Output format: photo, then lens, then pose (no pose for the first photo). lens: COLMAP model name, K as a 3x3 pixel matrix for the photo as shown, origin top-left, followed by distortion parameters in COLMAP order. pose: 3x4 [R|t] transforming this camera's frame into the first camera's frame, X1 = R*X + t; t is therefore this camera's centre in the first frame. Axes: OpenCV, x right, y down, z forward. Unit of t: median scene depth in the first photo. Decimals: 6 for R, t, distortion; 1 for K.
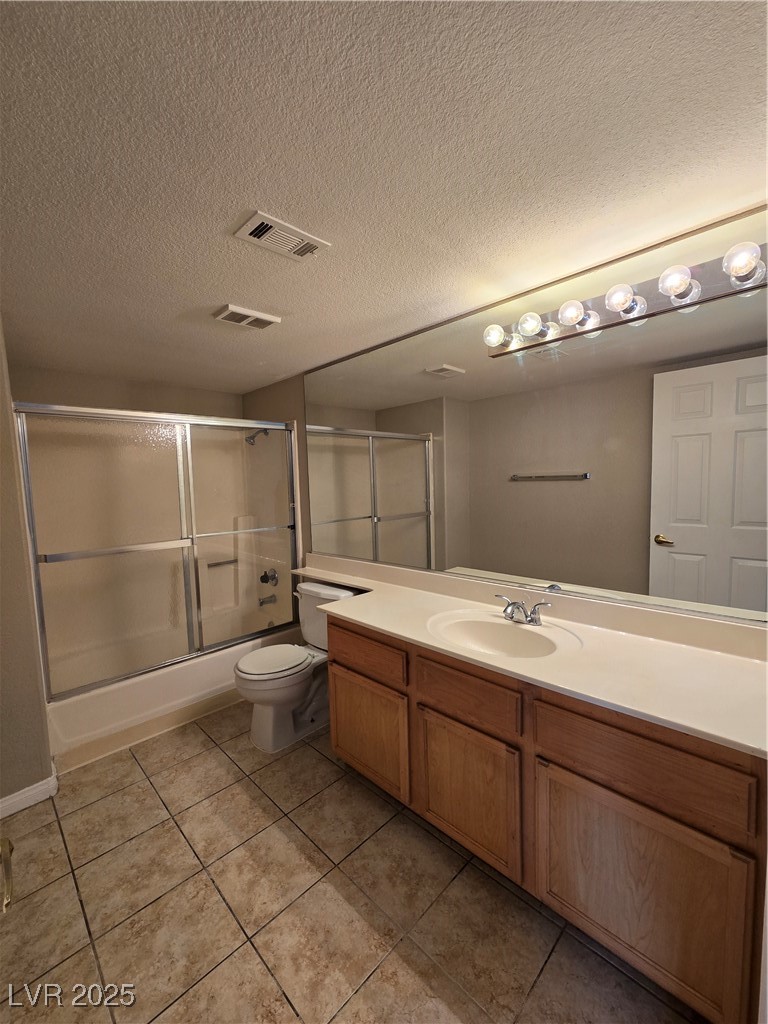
lens RADIAL K [[420.5, 0, 383.2], [0, 420.5, 516.1], [0, 0, 1]] dist [-0.002225, 0.001436]
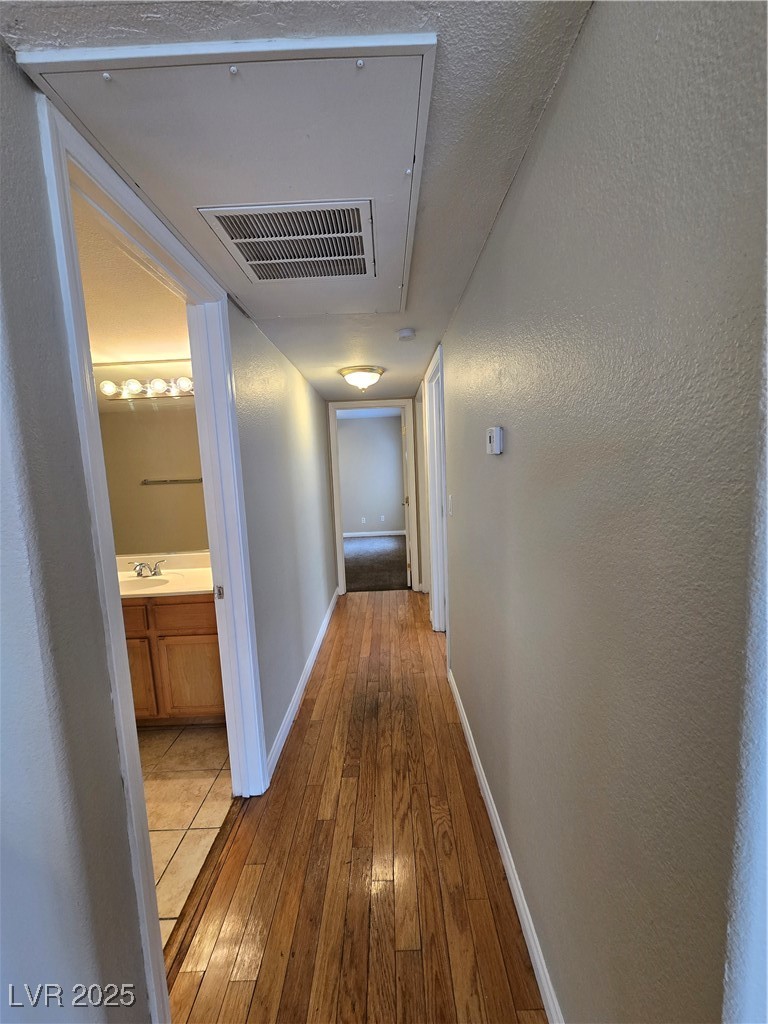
lens RADIAL K [[420.5, 0, 385.4], [0, 420.5, 514.1], [0, 0, 1]] dist [-0.002225, 0.001436]
pose [[0.702397, -0.079856, 0.707292, -0.140774], [0.086055, 0.995925, 0.026985, 0.061080], [-0.706565, 0.041912, 0.706406, -0.757298]]
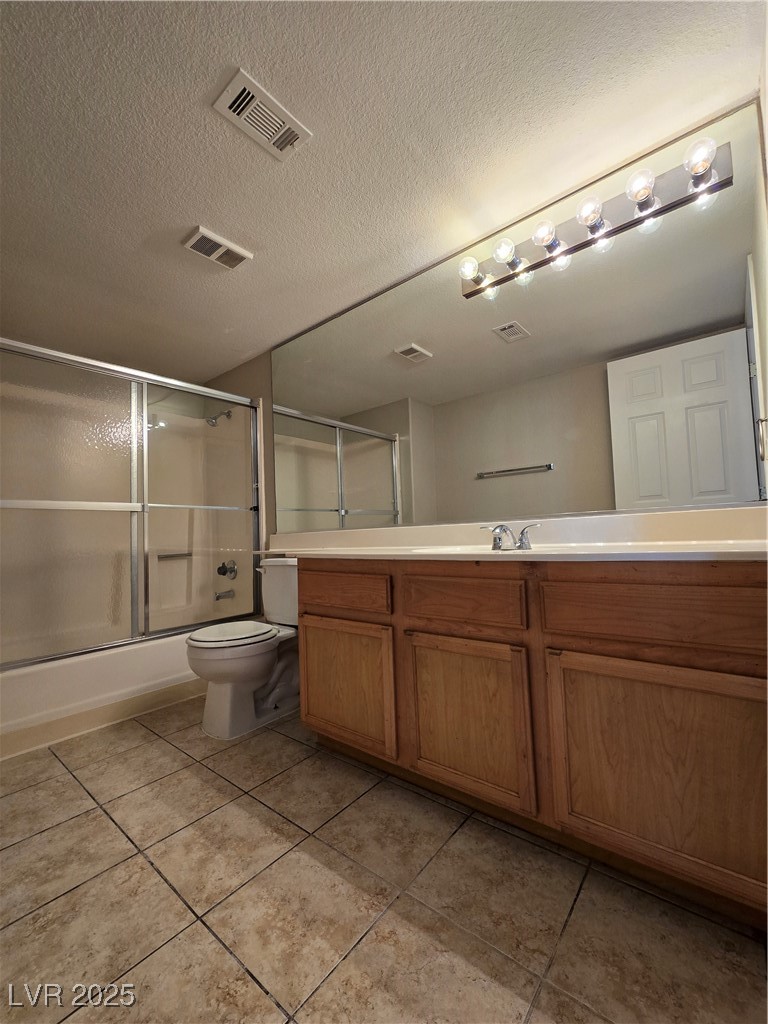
lens RADIAL K [[420.5, 0, 383.3], [0, 420.5, 514.9], [0, 0, 1]] dist [-0.002225, 0.001436]
pose [[0.995082, -0.003798, 0.098984, -0.047486], [0.016641, 0.991473, -0.129248, 0.307383], [-0.097649, 0.130260, 0.986659, 0.096074]]
